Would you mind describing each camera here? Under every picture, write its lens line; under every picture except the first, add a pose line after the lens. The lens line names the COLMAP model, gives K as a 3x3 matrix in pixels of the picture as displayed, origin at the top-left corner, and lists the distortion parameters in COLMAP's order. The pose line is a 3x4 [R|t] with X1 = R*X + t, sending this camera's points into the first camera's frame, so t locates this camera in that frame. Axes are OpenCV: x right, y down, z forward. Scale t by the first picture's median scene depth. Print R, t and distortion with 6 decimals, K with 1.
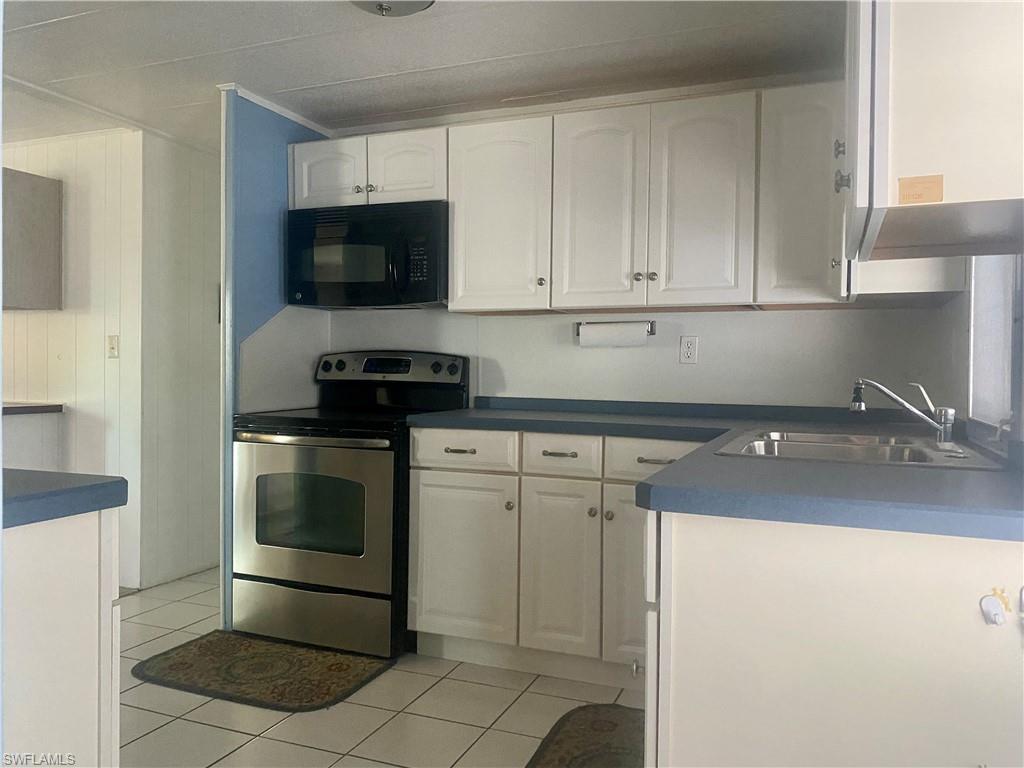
lens RADIAL K [[788.7, 0, 512.0], [0, 788.7, 384.0], [0, 0, 1]] dist [0.051104, -0.000582]
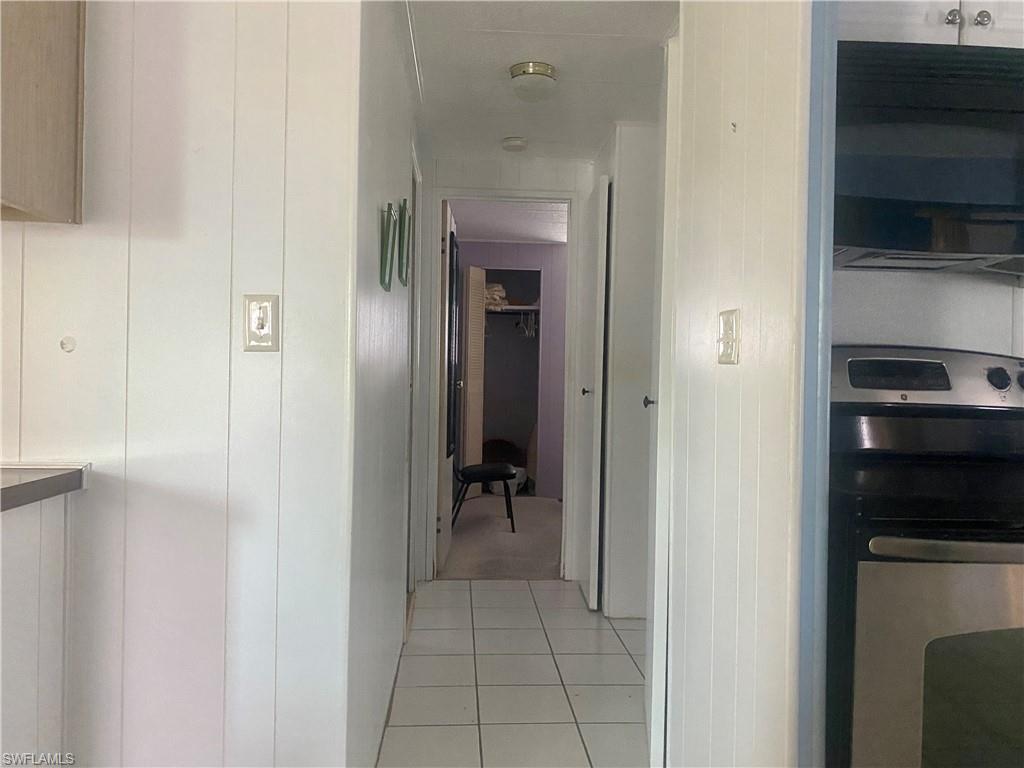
lens RADIAL K [[788.7, 0, 512.0], [0, 788.7, 384.0], [0, 0, 1]] dist [0.051104, -0.000582]
pose [[0.895207, 0.002684, 0.445642, -0.617533], [0.001567, 0.999957, -0.009170, -0.012675], [-0.445648, 0.008907, 0.895164, 0.635519]]
